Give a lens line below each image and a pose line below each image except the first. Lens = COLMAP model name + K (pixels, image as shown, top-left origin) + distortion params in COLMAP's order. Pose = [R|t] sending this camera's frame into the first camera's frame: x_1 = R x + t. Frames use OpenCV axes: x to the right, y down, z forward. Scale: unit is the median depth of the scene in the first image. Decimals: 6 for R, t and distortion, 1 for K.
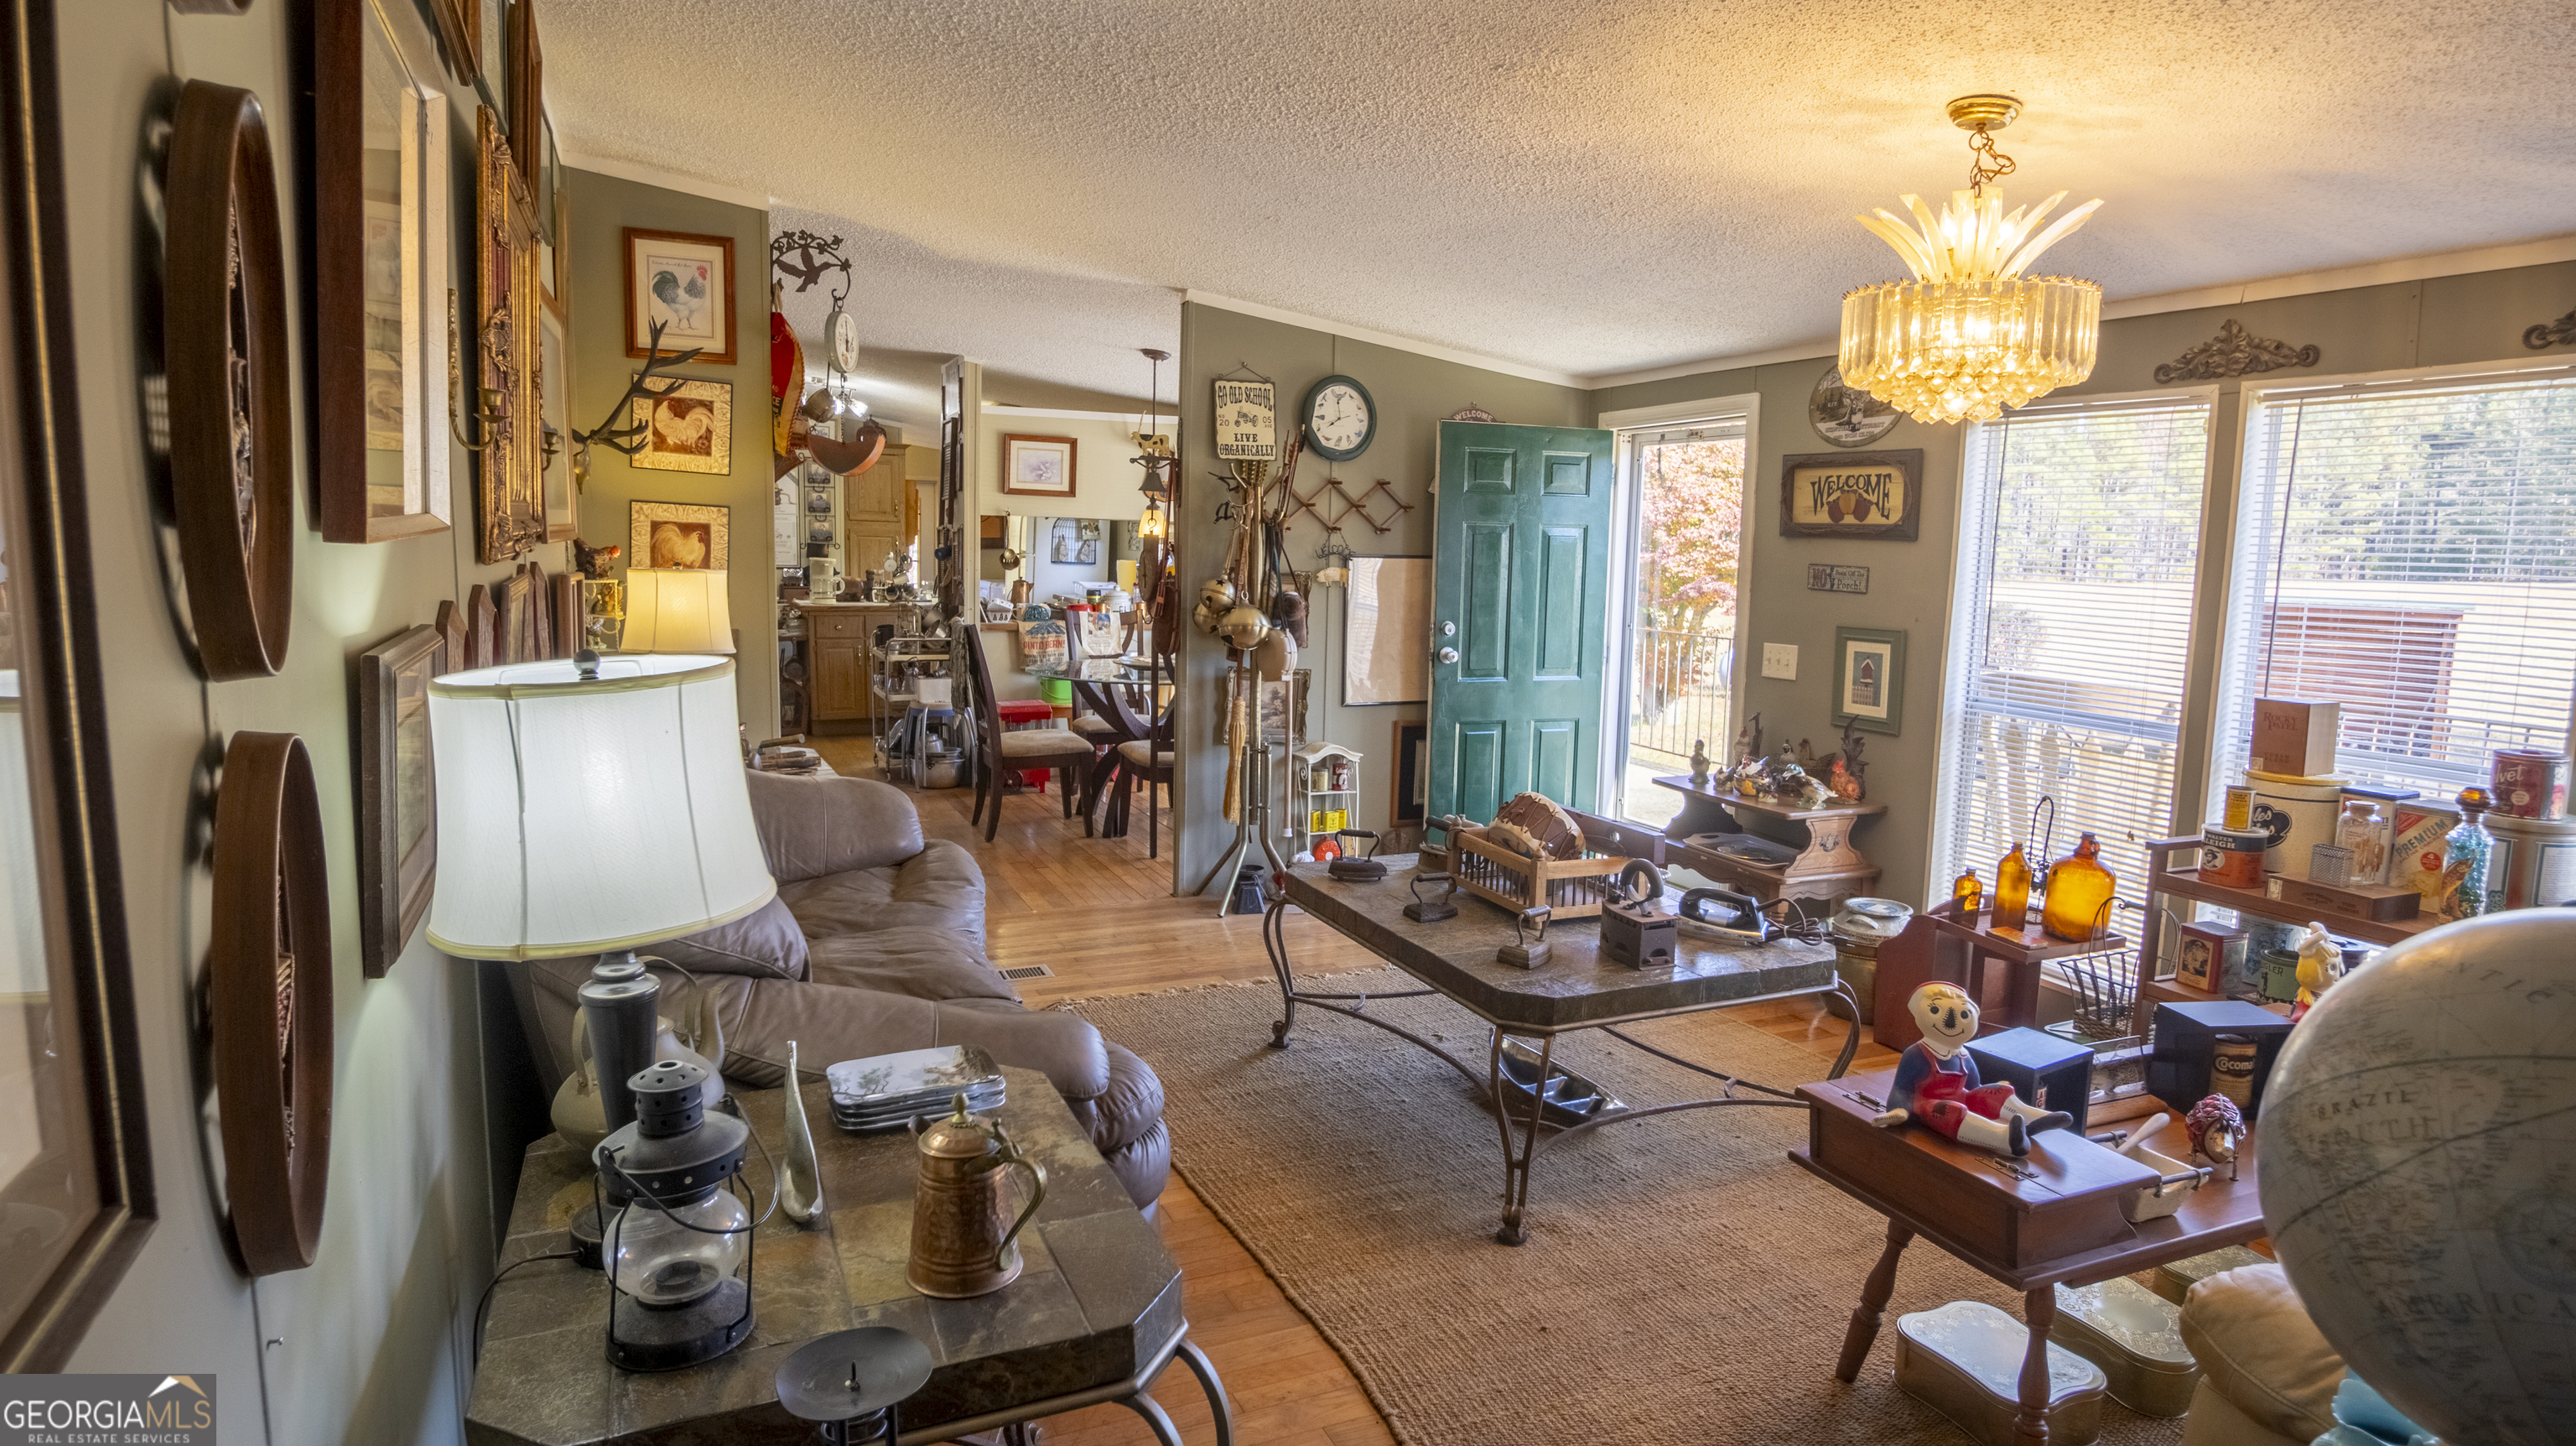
lens RADIAL K [[1413.5, 0, 1275.8], [0, 1413.5, 728.9], [0, 0, 1]] dist [-0.003506, -0.013304]
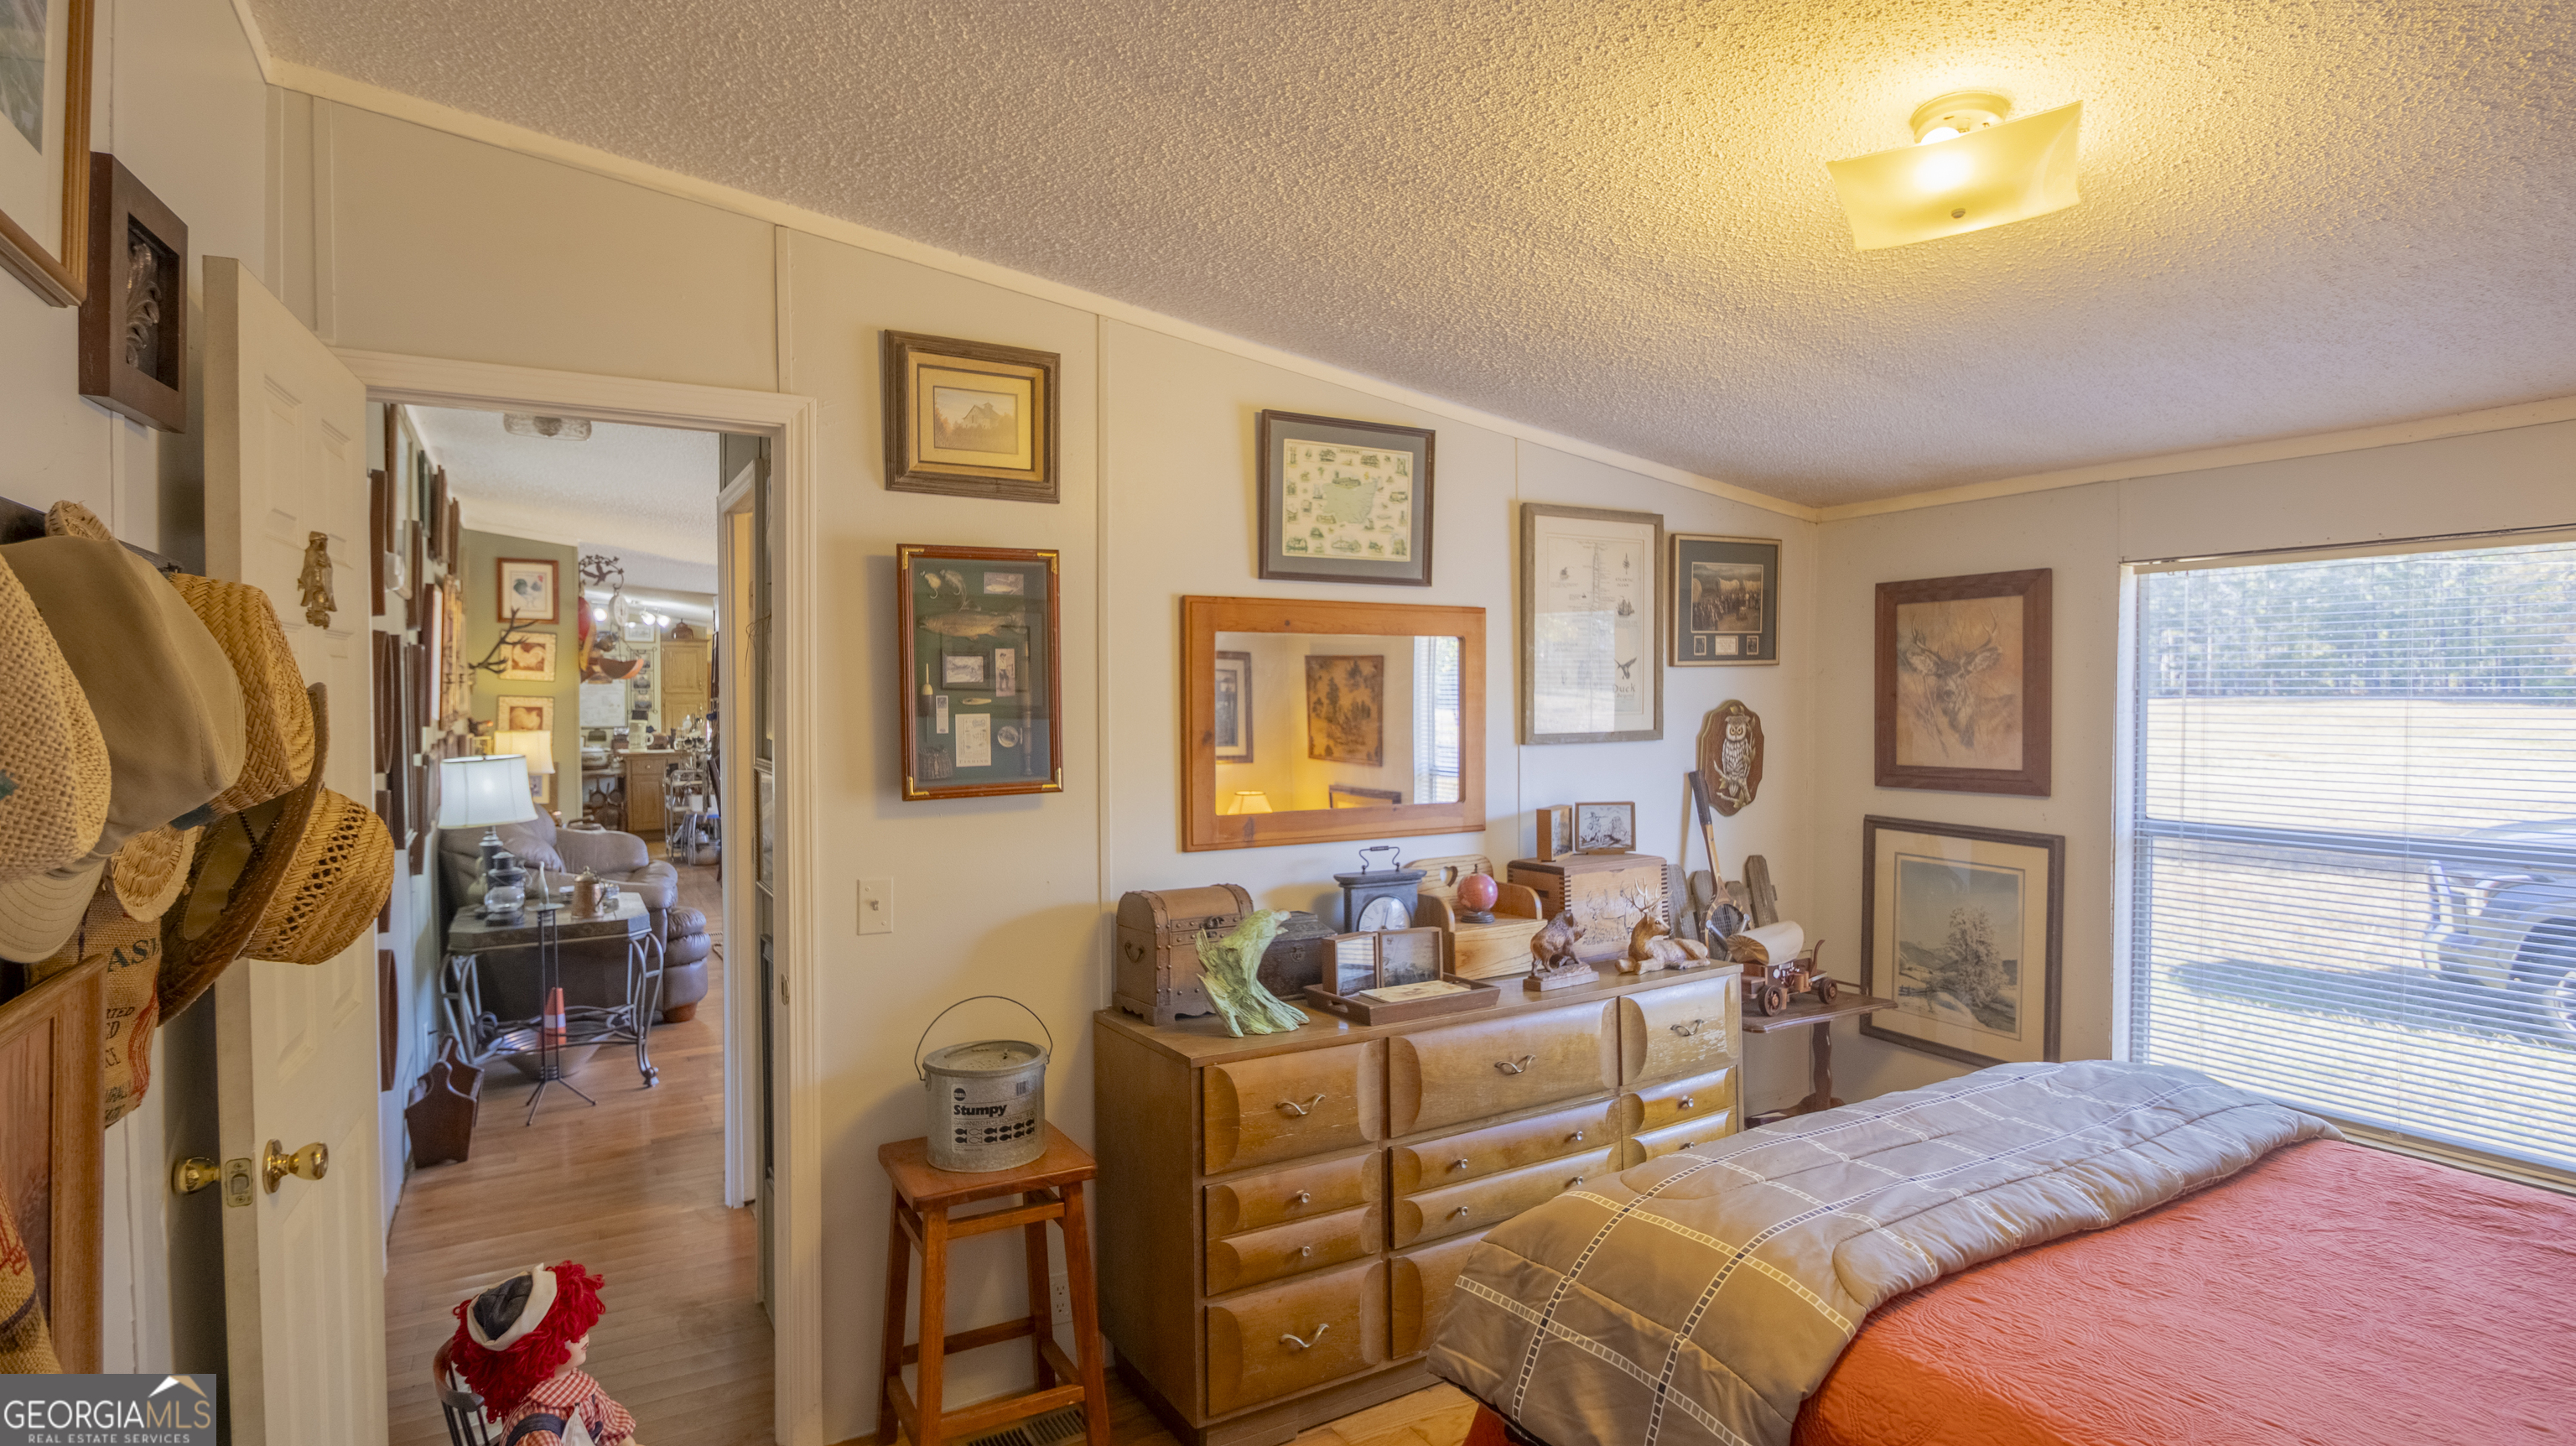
lens RADIAL K [[1278.3, 0, 1282.1], [0, 1278.3, 726.0], [0, 0, 1]] dist [-0.001492, -0.000579]
pose [[0.992079, -0.025776, 0.122945, 0.380159], [0.038299, 0.994189, -0.100604, 0.093128], [-0.119637, 0.104516, 0.987301, -0.826837]]
